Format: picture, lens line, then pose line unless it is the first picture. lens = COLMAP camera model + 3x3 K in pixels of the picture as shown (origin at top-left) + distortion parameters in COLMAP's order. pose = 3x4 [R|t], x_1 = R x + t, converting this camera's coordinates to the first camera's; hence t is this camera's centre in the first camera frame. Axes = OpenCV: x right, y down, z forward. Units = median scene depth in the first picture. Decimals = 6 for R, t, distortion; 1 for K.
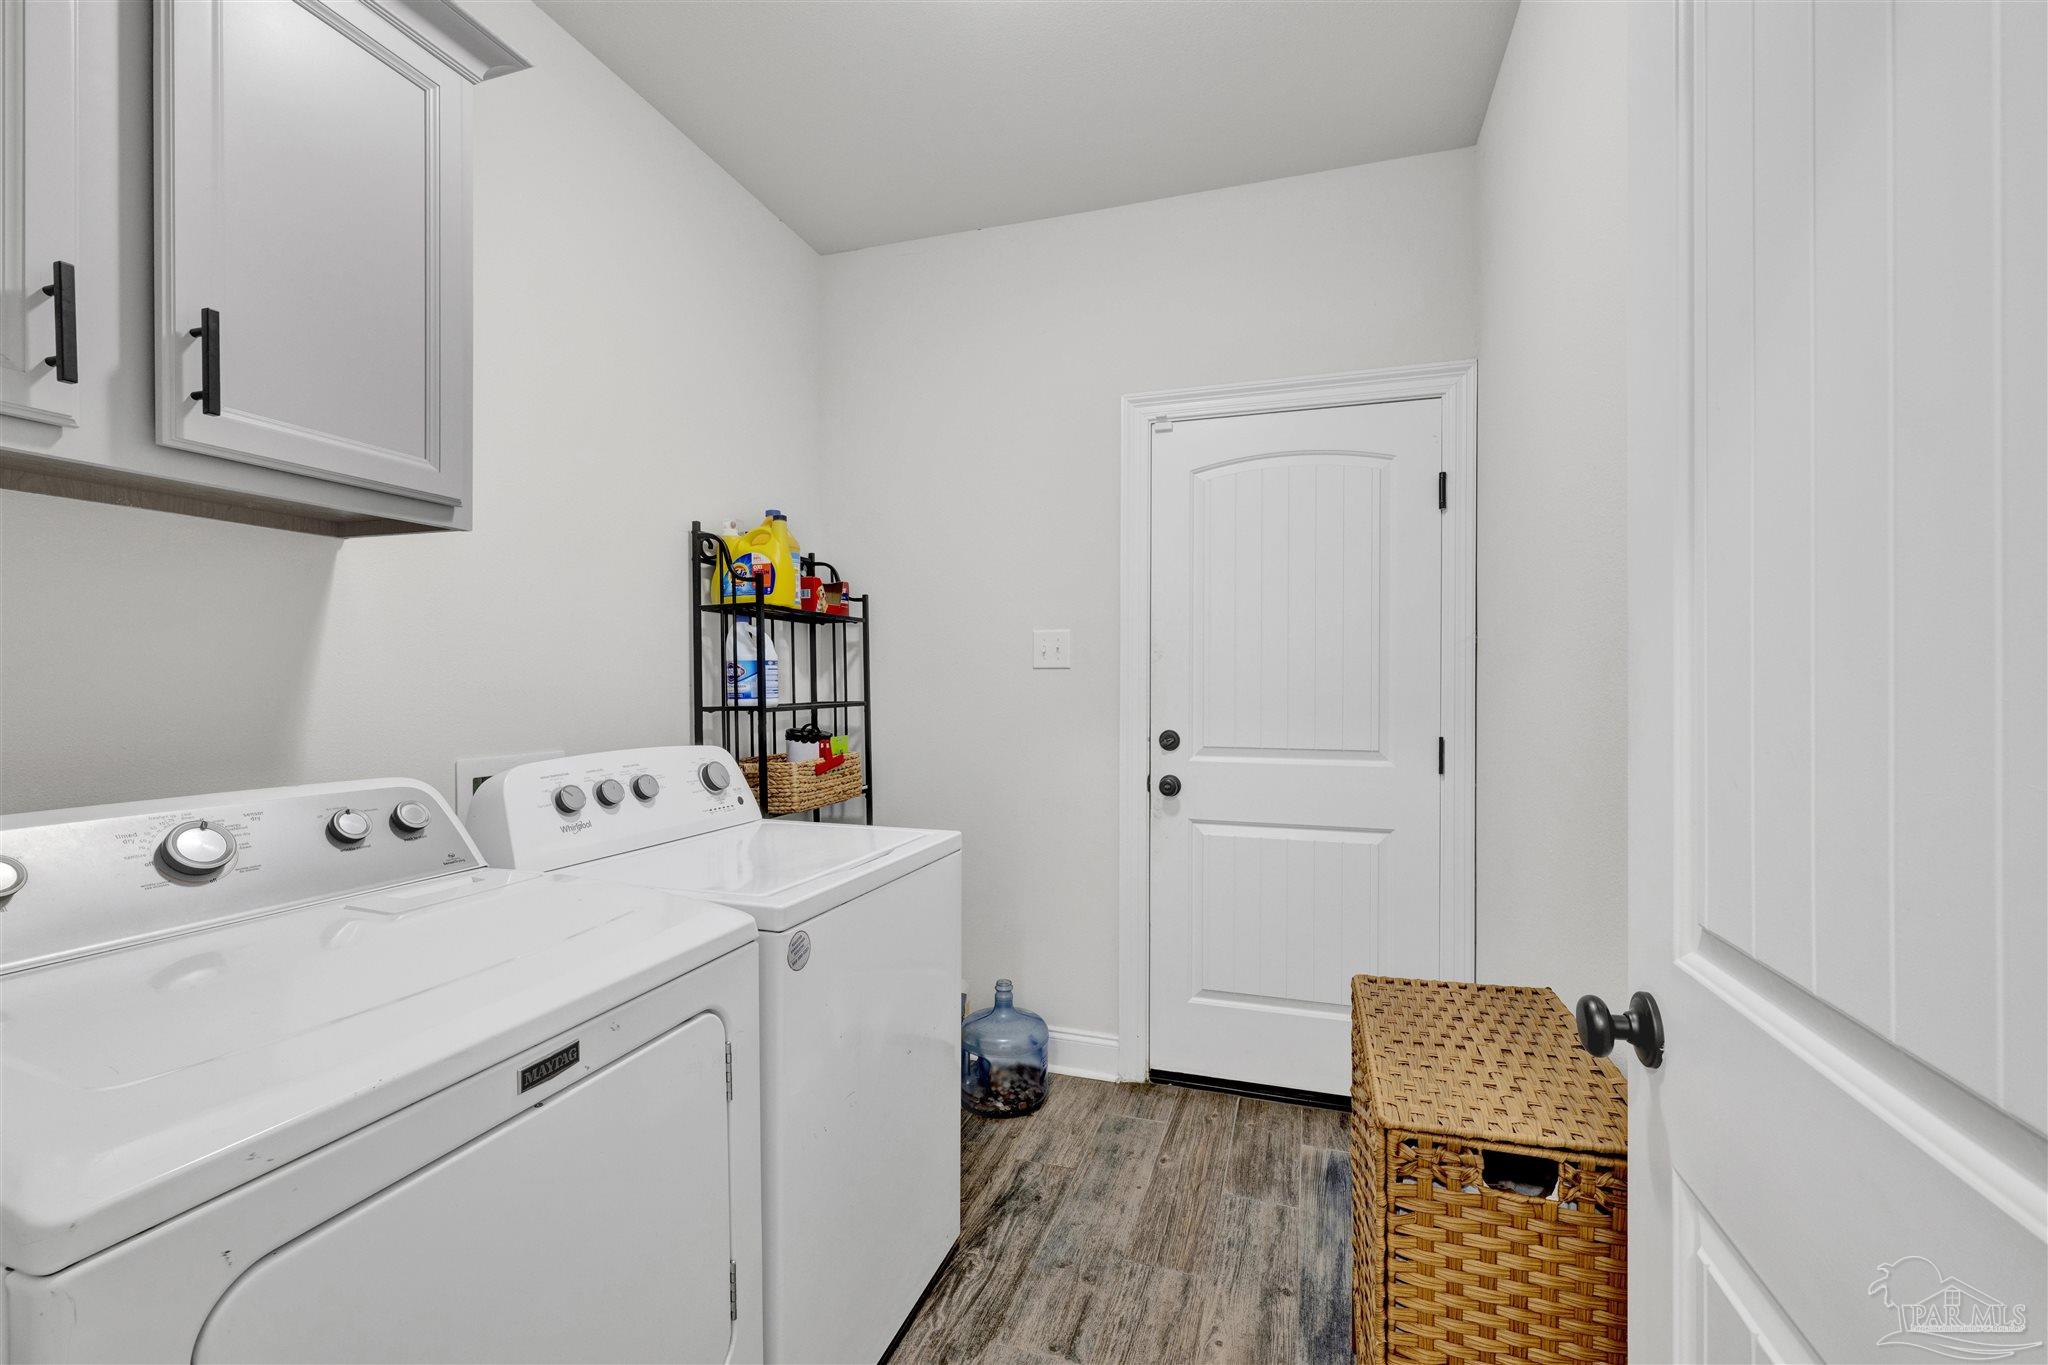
lens RADIAL K [[842.6, 0, 1024.0], [0, 842.6, 682.5], [0, 0, 1]] dist [-0.000019, -0.000231]
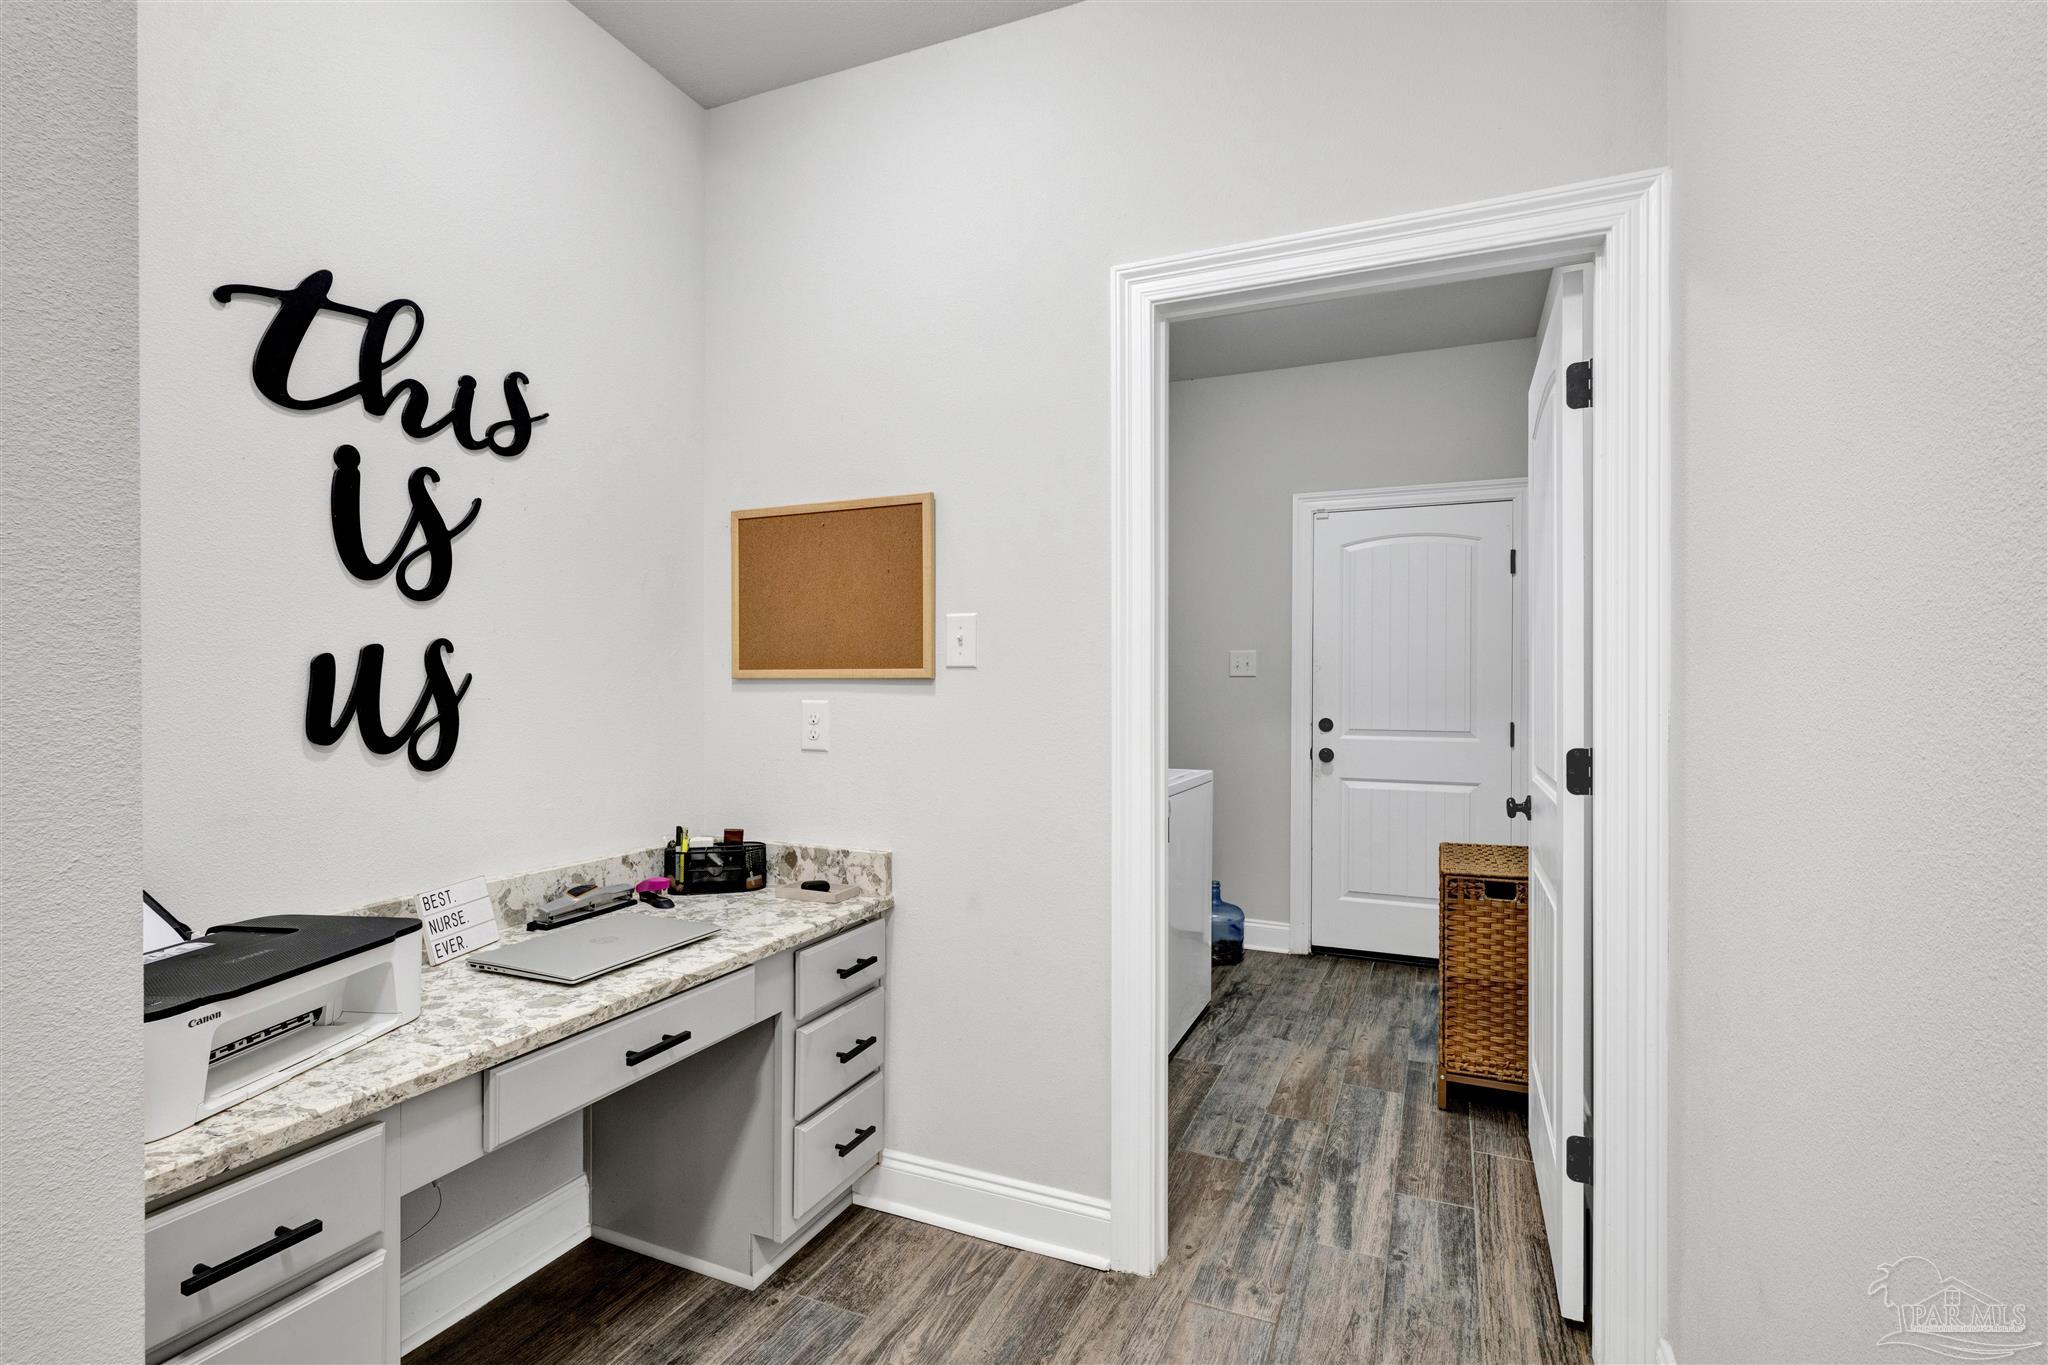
lens RADIAL K [[884.2, 0, 1024.0], [0, 884.2, 682.5], [0, 0, 1]] dist [-0.000959, -0.000032]
pose [[0.993059, 0.002316, -0.117595, -0.231434], [-0.002615, 0.999994, -0.002388, -0.001881], [0.117588, 0.002679, 0.993059, -0.822223]]
